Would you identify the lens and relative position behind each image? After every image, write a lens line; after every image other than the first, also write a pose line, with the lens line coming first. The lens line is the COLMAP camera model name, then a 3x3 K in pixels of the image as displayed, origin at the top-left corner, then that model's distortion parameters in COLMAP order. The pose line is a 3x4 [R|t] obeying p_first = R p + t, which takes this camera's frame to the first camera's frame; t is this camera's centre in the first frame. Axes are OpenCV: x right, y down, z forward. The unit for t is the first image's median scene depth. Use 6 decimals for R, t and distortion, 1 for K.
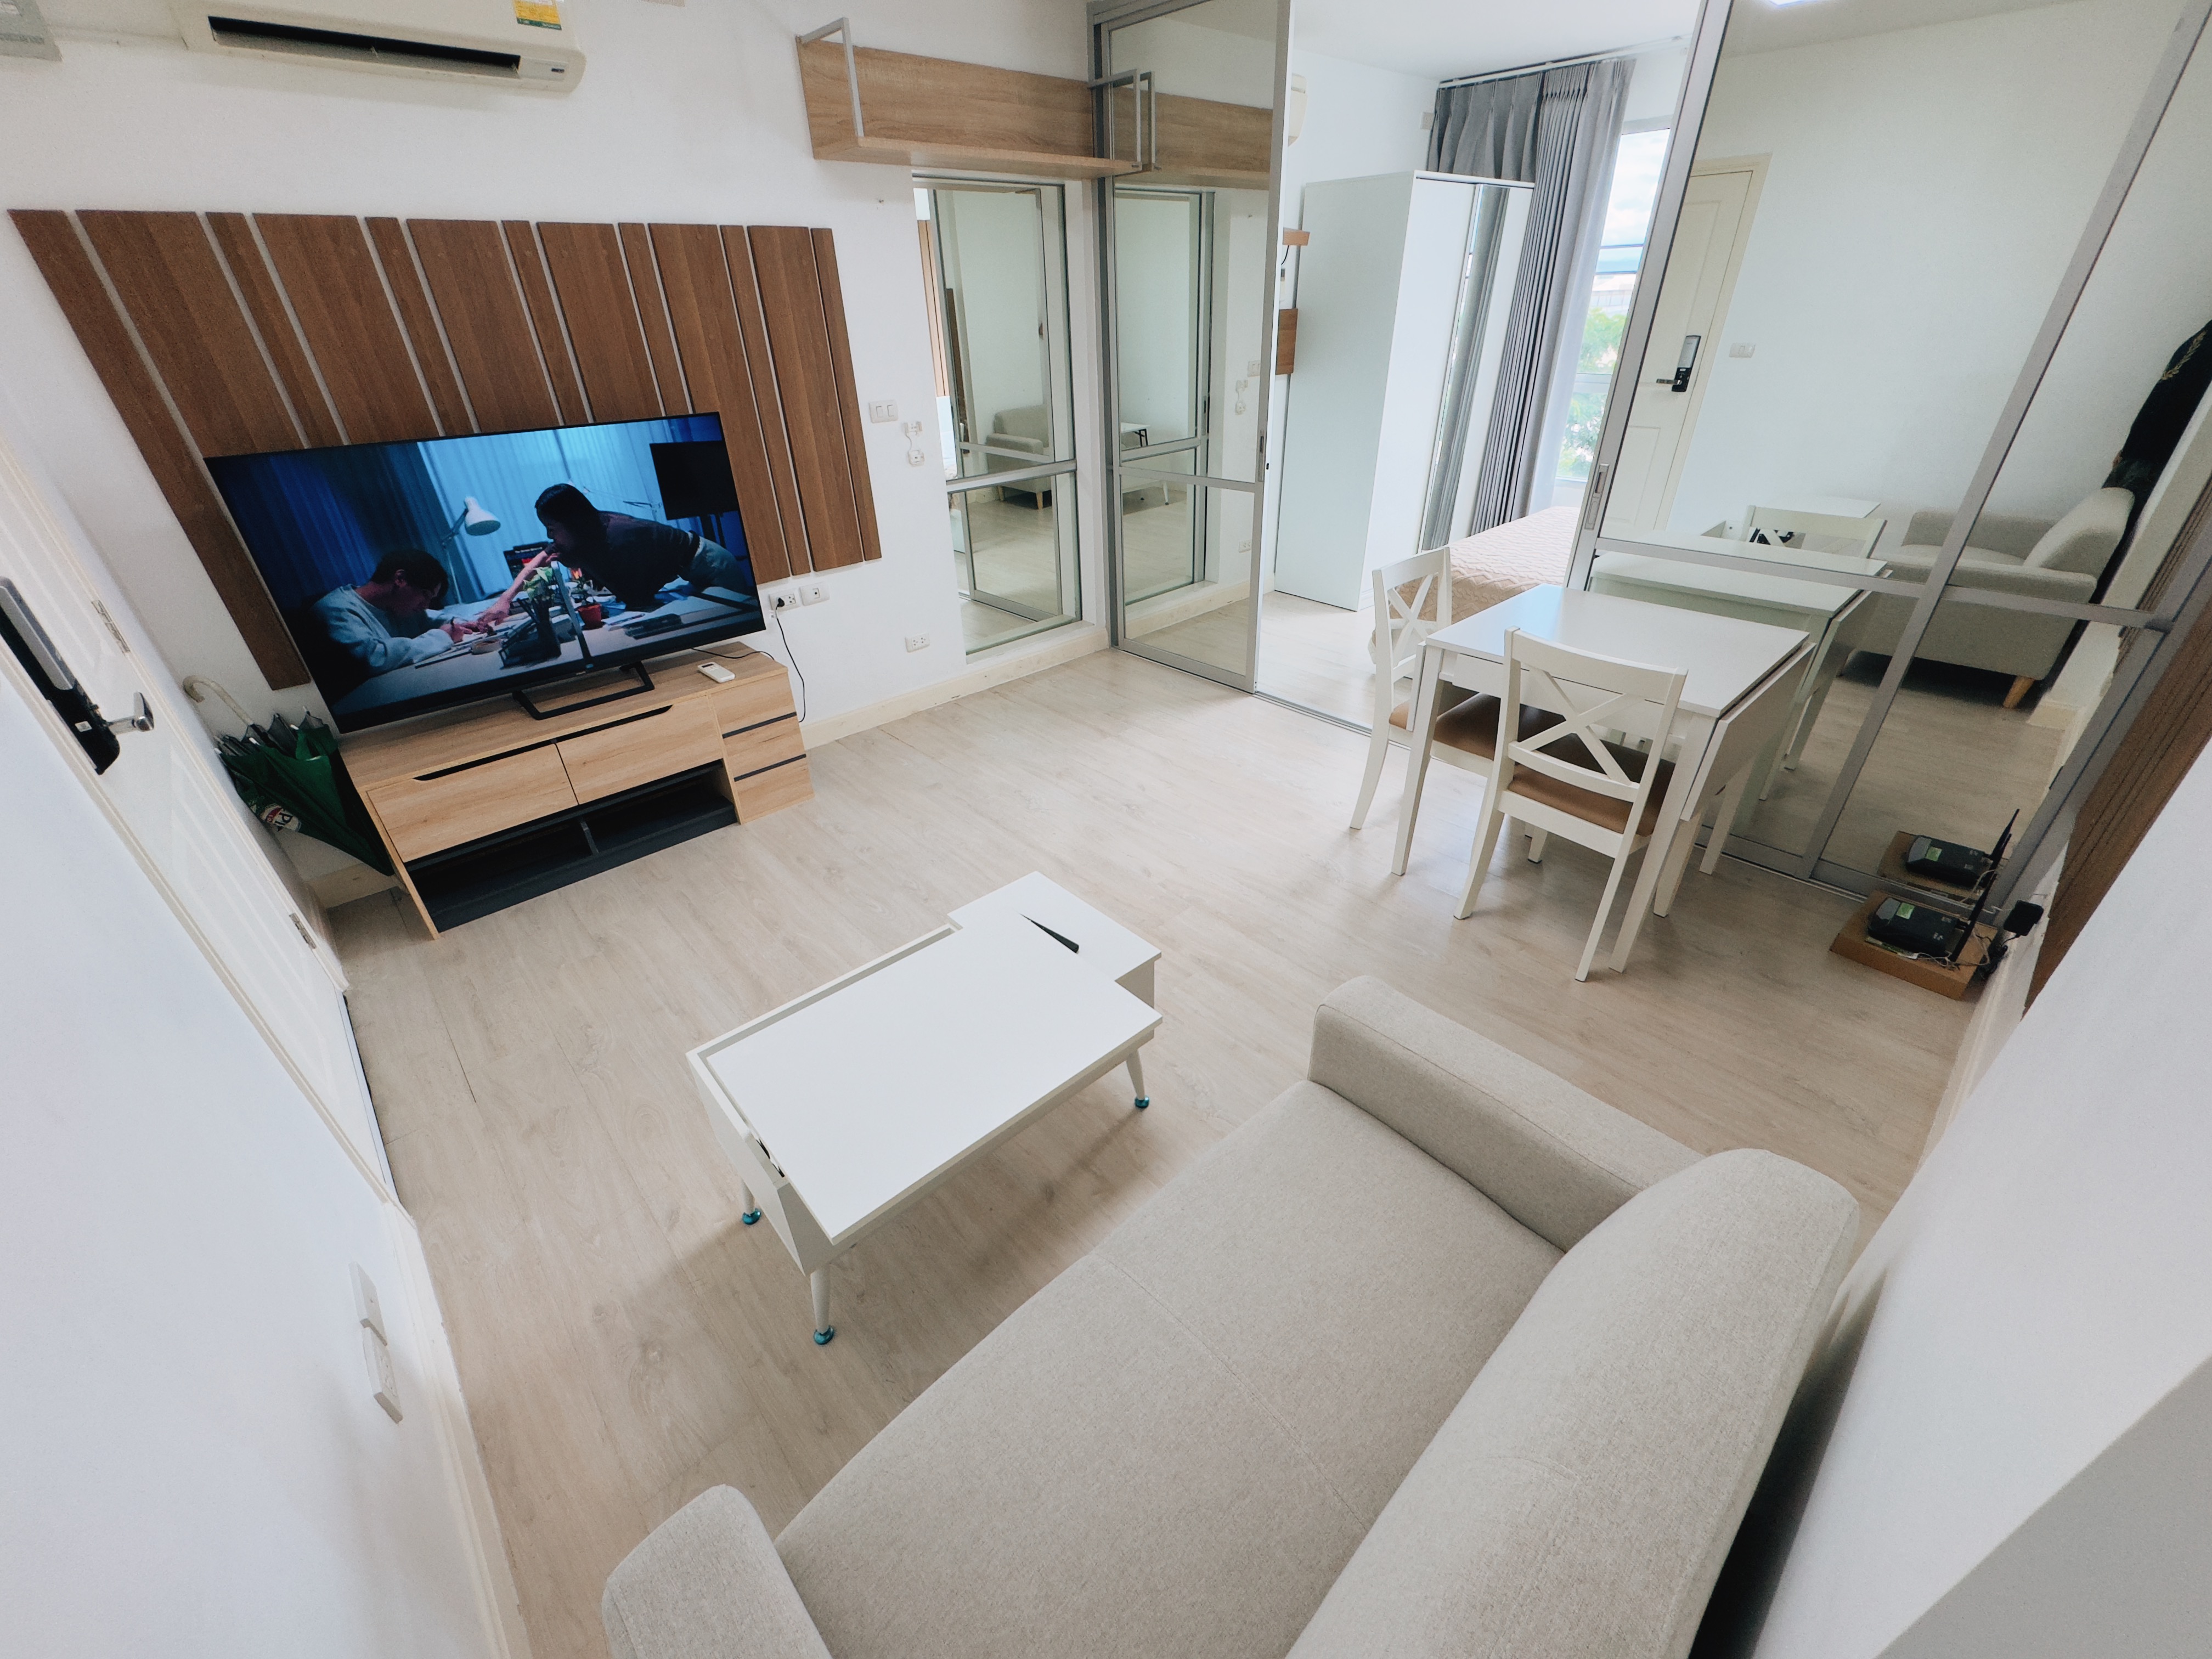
lens RADIAL K [[884.0, 0, 1105.4], [0, 884.0, 831.8], [0, 0, 1]] dist [-0.002978, -0.000039]
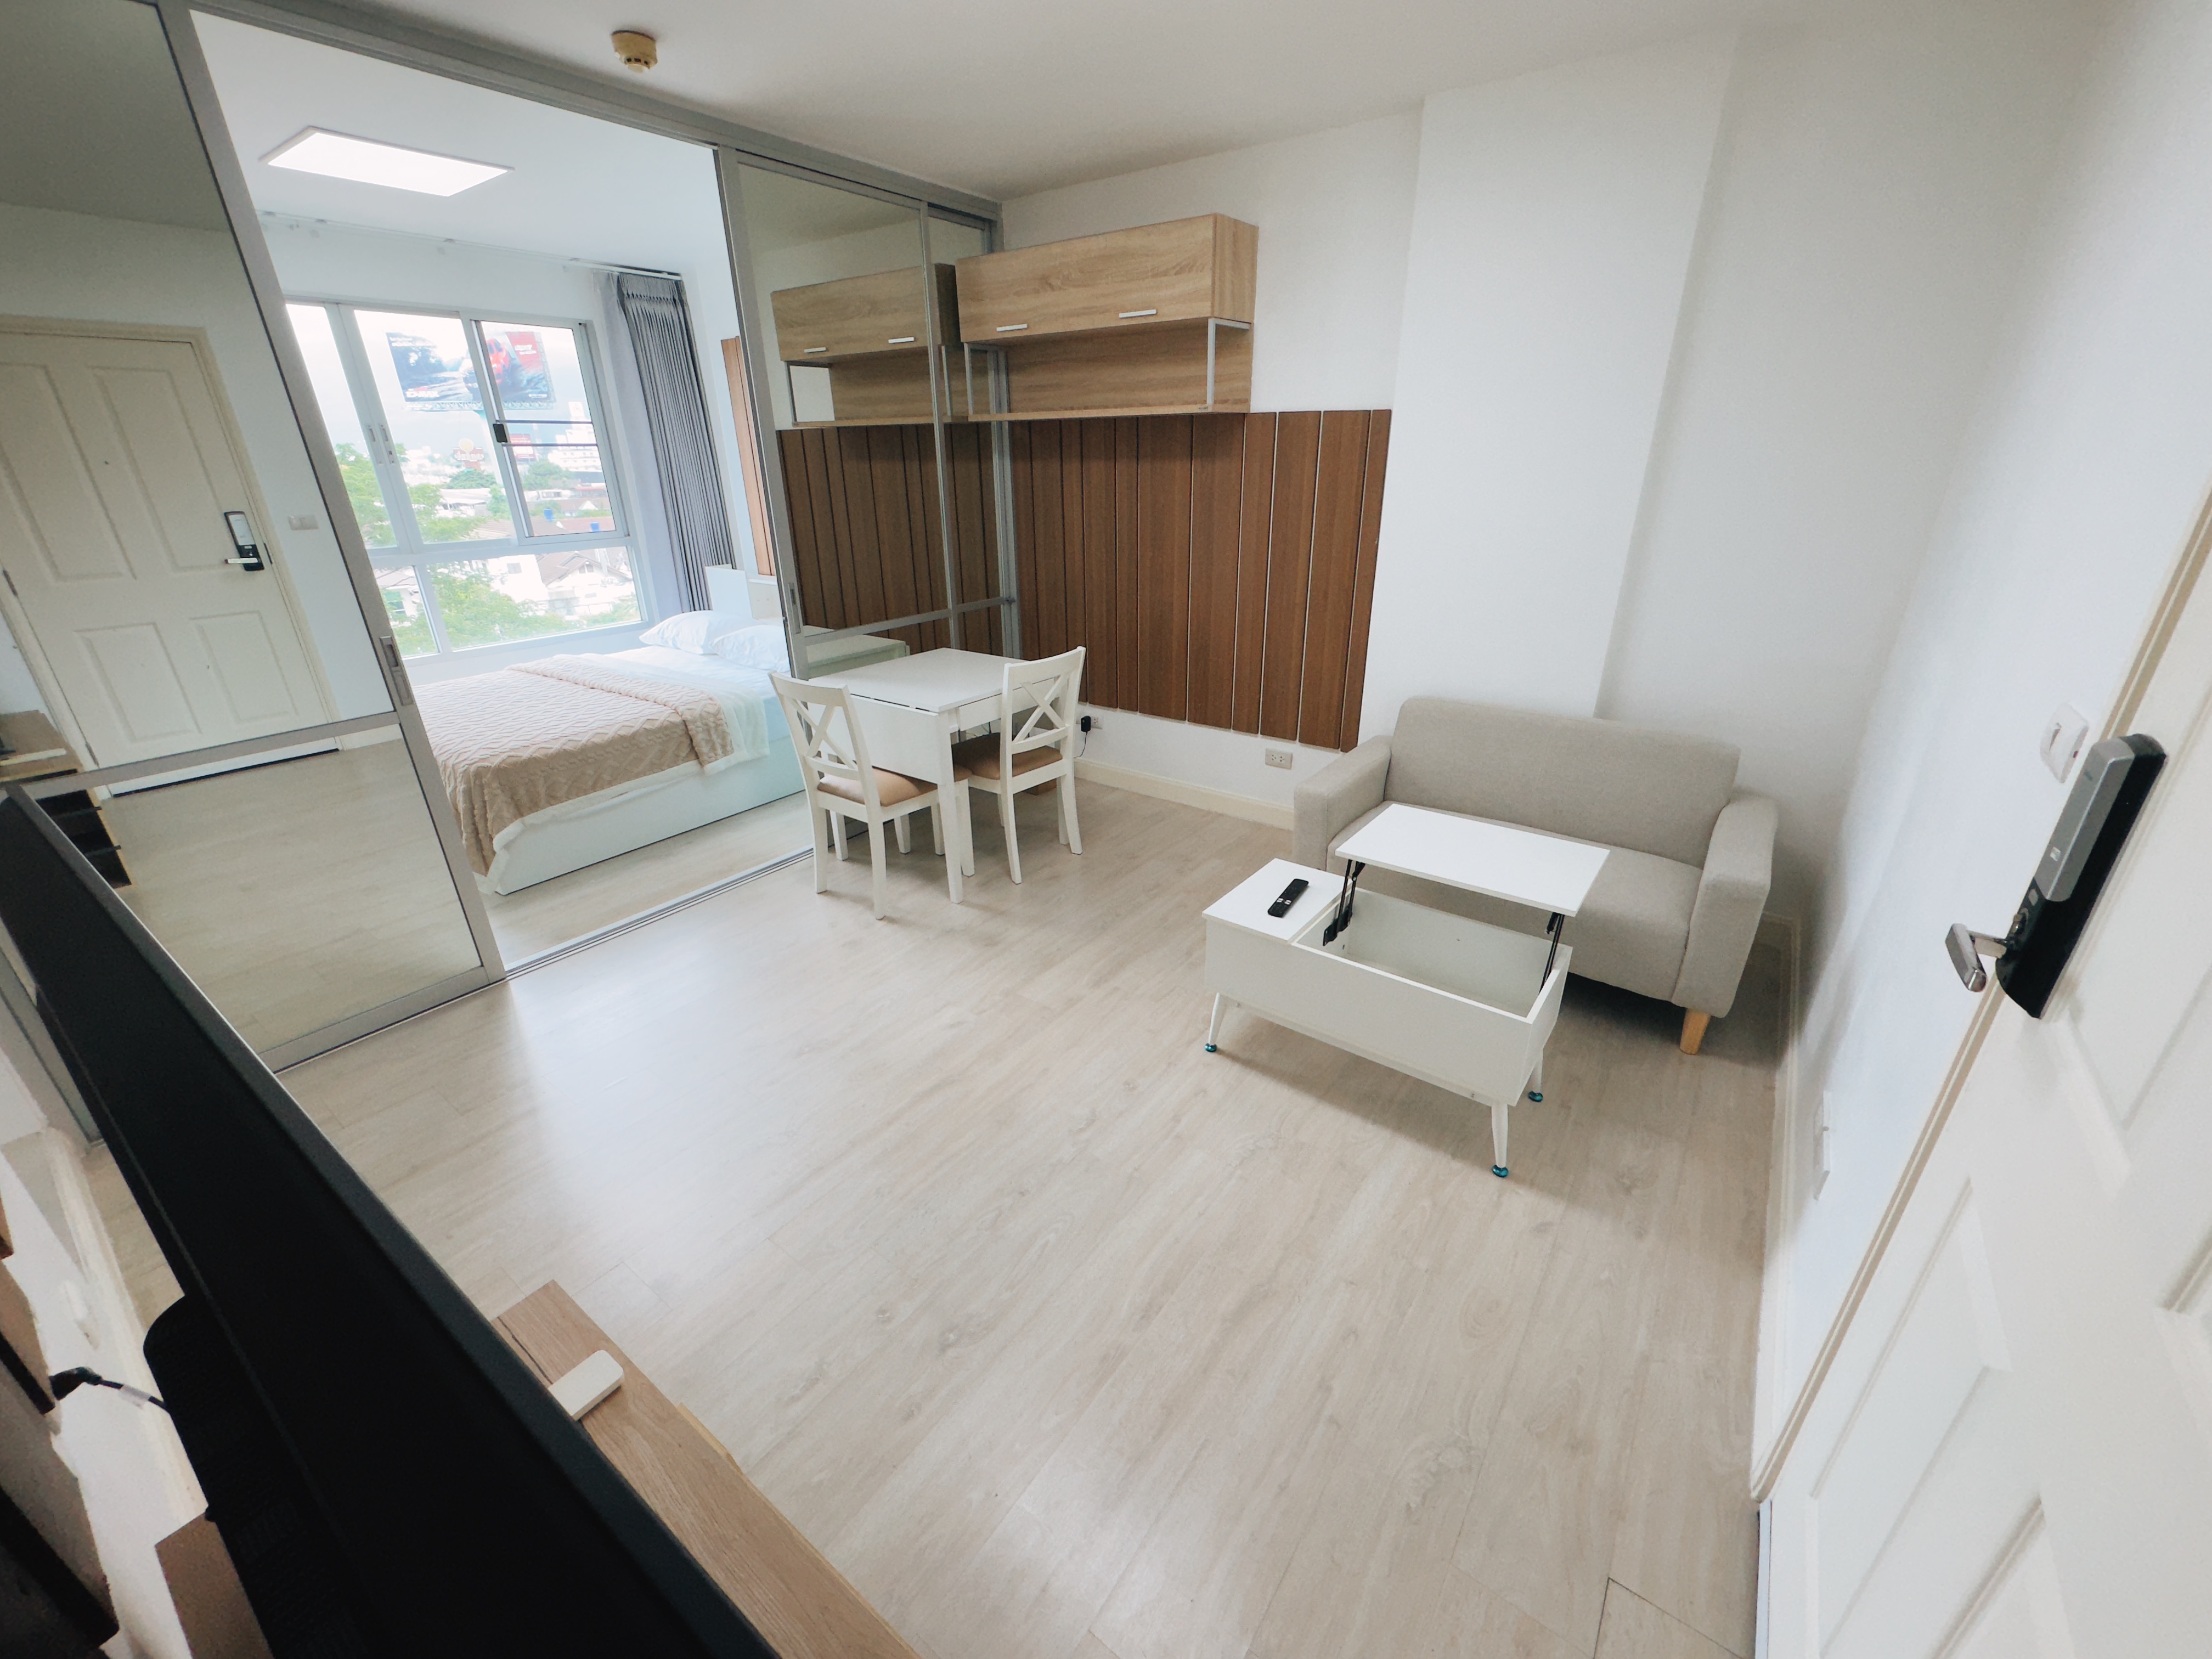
lens RADIAL K [[884.0, 0, 1105.4], [0, 884.0, 831.8], [0, 0, 1]] dist [-0.002978, -0.000039]
pose [[-0.190201, -0.361827, 0.912636, -0.839620], [0.517275, 0.753166, 0.406407, -0.446931], [-0.834416, 0.549383, 0.043911, 0.796898]]
